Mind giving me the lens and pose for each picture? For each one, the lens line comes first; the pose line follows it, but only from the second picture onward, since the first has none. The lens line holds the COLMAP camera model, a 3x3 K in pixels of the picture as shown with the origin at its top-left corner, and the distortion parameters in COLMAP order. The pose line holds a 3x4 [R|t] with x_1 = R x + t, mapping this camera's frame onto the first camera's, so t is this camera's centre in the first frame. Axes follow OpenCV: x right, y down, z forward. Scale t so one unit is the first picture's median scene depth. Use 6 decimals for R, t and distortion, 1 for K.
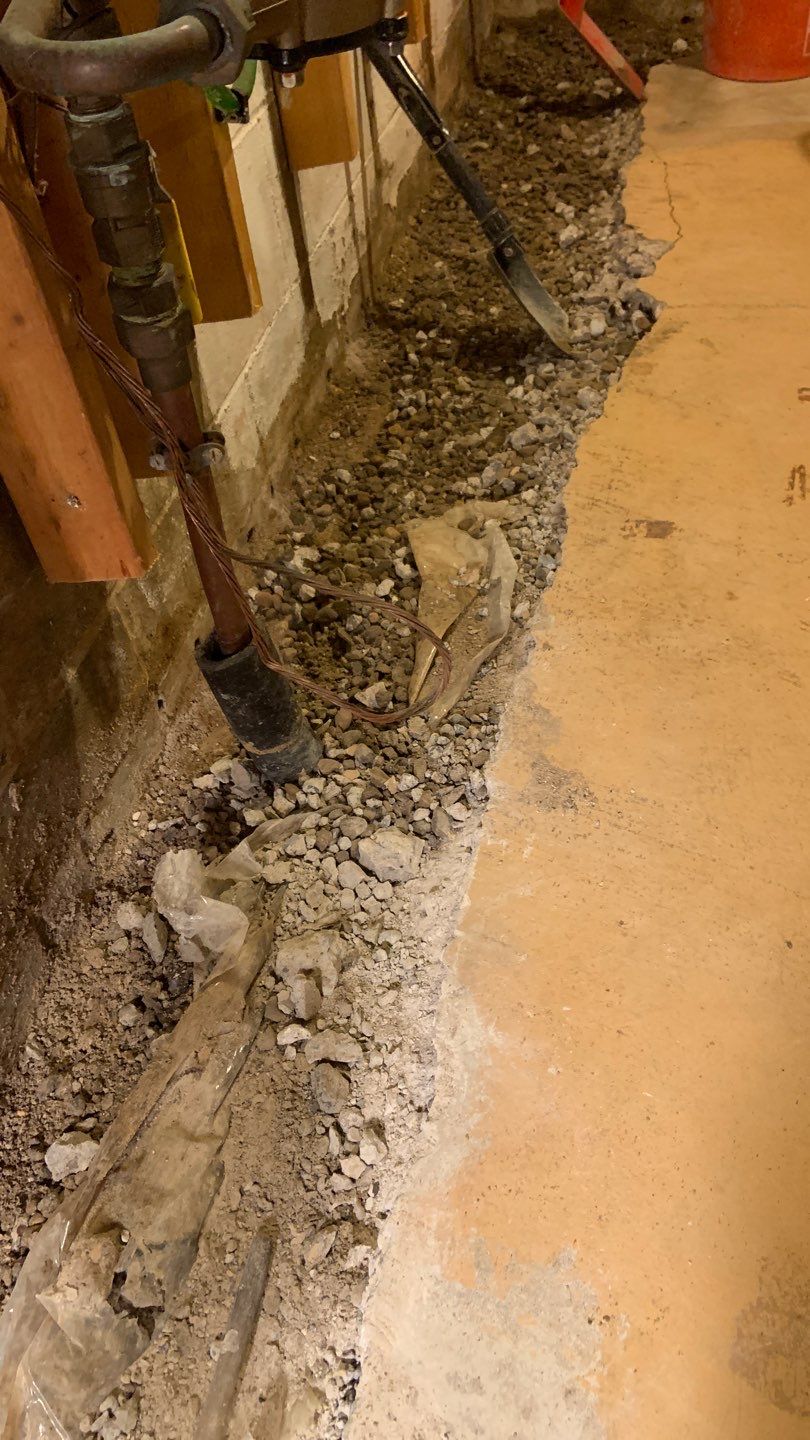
lens RADIAL K [[1084.6, 0, 391.5], [0, 1084.6, 709.4], [0, 0, 1]] dist [0.120429, -0.150886]
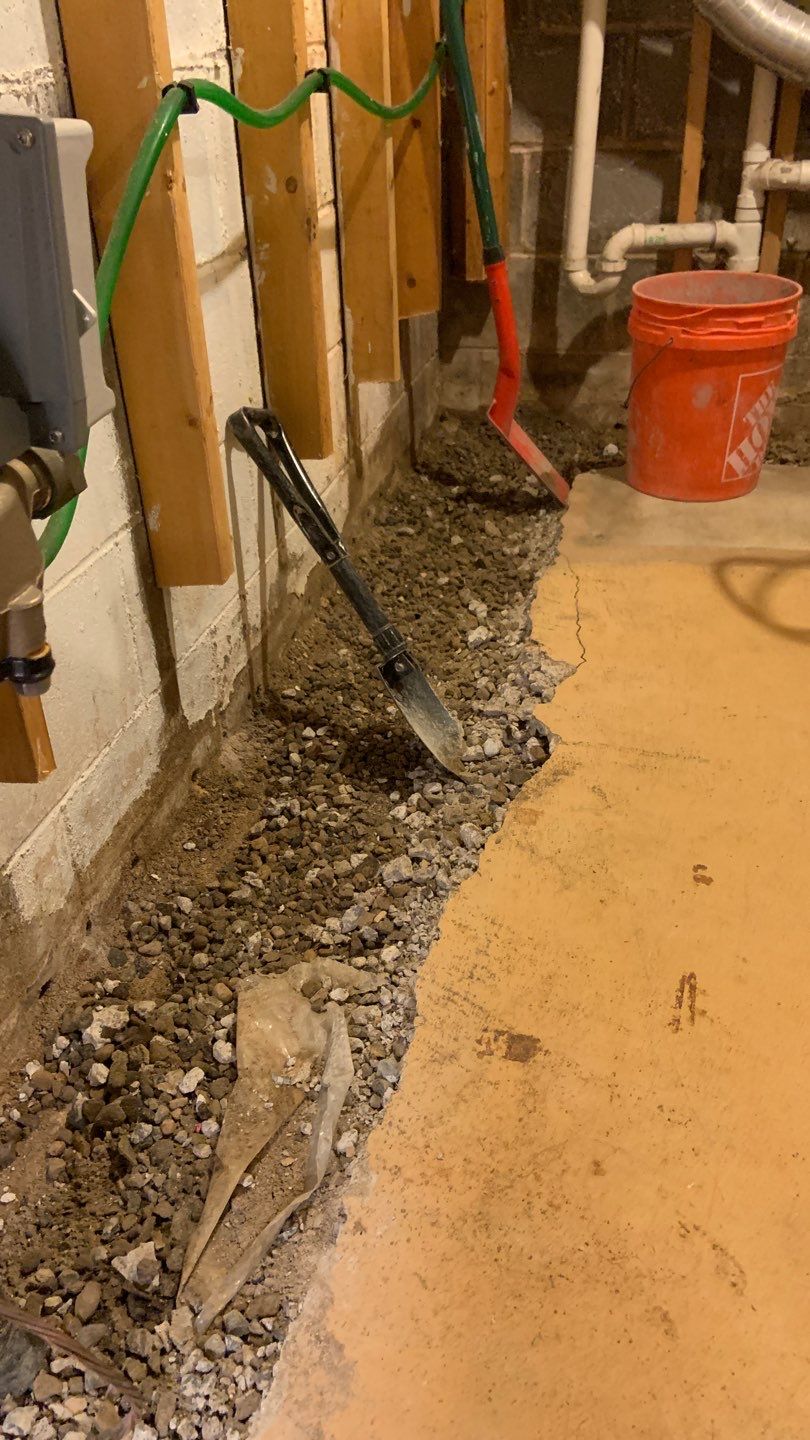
lens RADIAL K [[1084.6, 0, 396.1], [0, 1084.6, 707.5], [0, 0, 1]] dist [0.120429, -0.150886]
pose [[0.996298, 0.081861, 0.026265, 0.100127], [-0.073026, 0.967039, -0.243934, -0.189463], [-0.045368, 0.241113, 0.969436, 0.130251]]
